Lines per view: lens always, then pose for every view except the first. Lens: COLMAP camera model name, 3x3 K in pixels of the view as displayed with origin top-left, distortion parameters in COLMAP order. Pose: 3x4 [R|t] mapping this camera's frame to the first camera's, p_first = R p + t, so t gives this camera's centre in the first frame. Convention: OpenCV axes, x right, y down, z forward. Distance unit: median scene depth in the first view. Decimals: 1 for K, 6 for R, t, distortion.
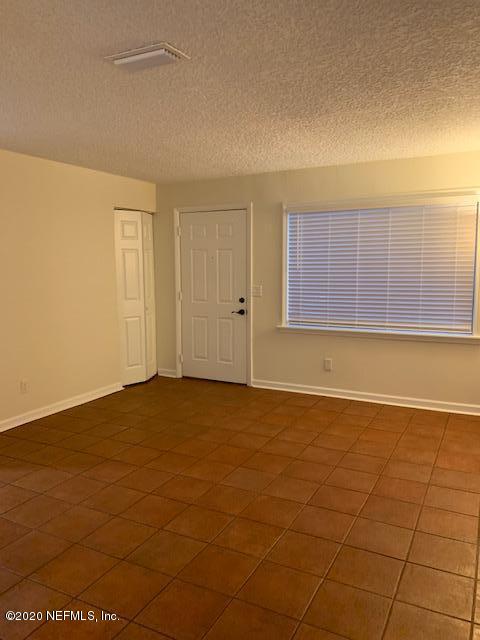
lens RADIAL K [[491.6, 0, 239.0], [0, 491.6, 320.3], [0, 0, 1]] dist [0.013500, 0.003549]
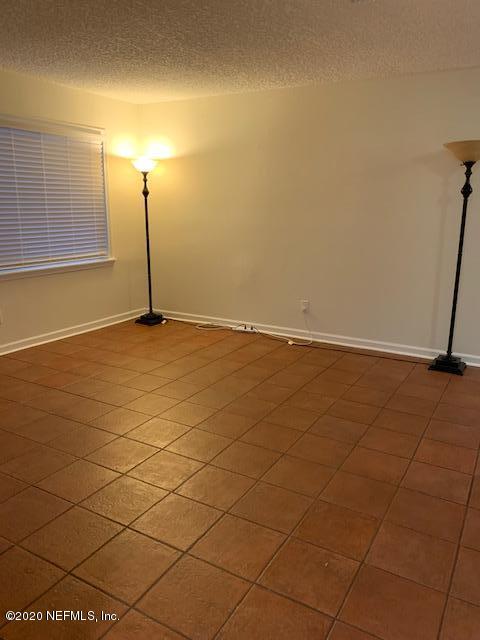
lens RADIAL K [[491.6, 0, 238.5], [0, 491.6, 319.6], [0, 0, 1]] dist [0.013500, 0.003549]
pose [[0.058353, -0.219716, 0.973817, -0.693630], [0.116011, 0.970363, 0.211985, -0.041255], [-0.991532, 0.100603, 0.082112, 0.606788]]
